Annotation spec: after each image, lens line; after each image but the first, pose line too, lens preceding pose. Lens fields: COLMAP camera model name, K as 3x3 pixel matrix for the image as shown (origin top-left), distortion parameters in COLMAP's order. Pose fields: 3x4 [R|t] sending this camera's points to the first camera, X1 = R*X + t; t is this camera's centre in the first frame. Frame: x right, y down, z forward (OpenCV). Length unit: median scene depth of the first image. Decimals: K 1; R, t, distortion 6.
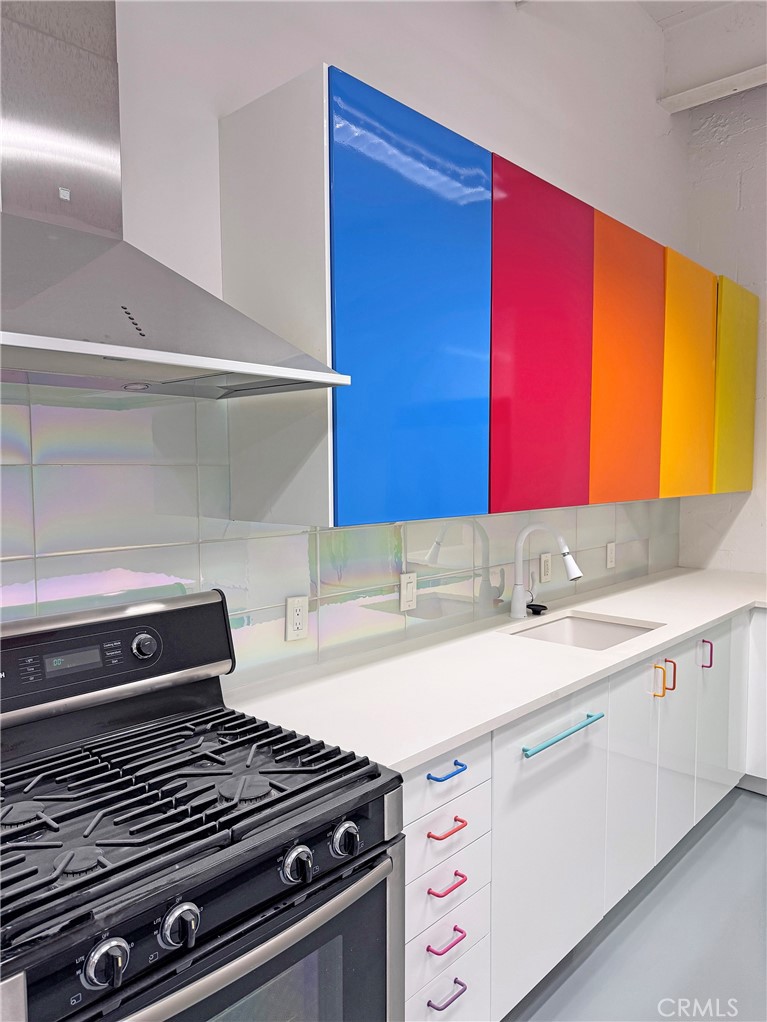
lens RADIAL K [[718.8, 0, 381.8], [0, 718.8, 511.2], [0, 0, 1]] dist [0.066464, -0.000302]
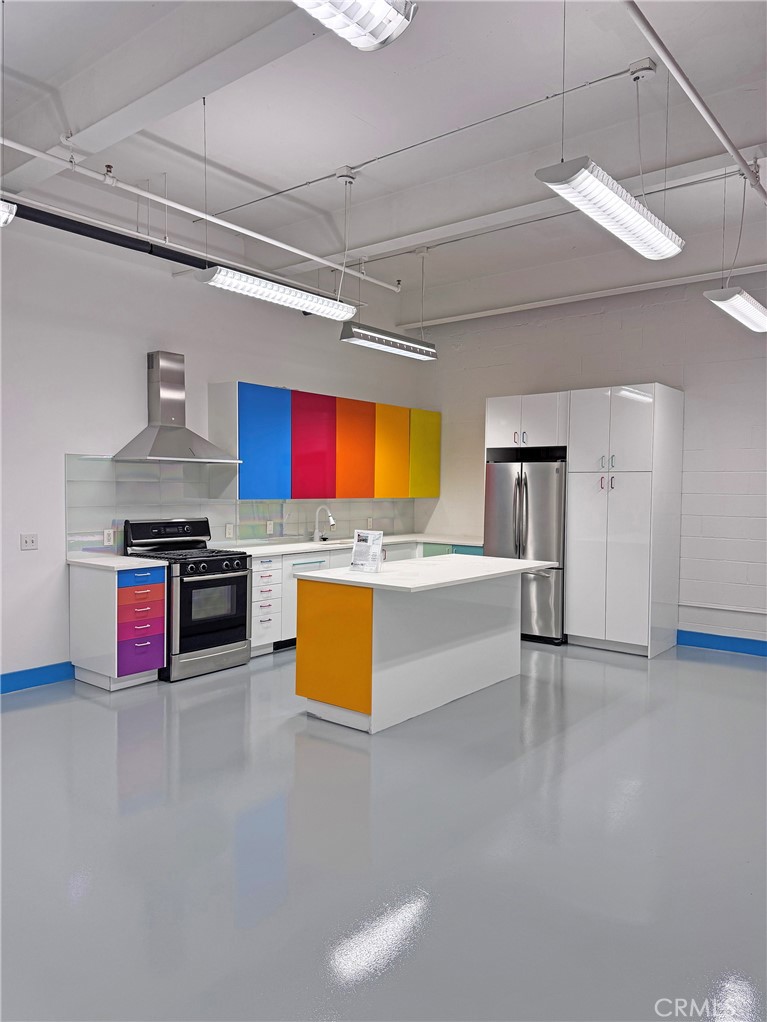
lens RADIAL K [[718.8, 0, 385.1], [0, 718.8, 512.2], [0, 0, 1]] dist [0.066464, -0.000302]
pose [[0.997629, 0.014531, 0.067270, 0.412219], [-0.013183, 0.999704, -0.020427, 0.141764], [-0.067547, 0.019491, 0.997526, -2.588312]]
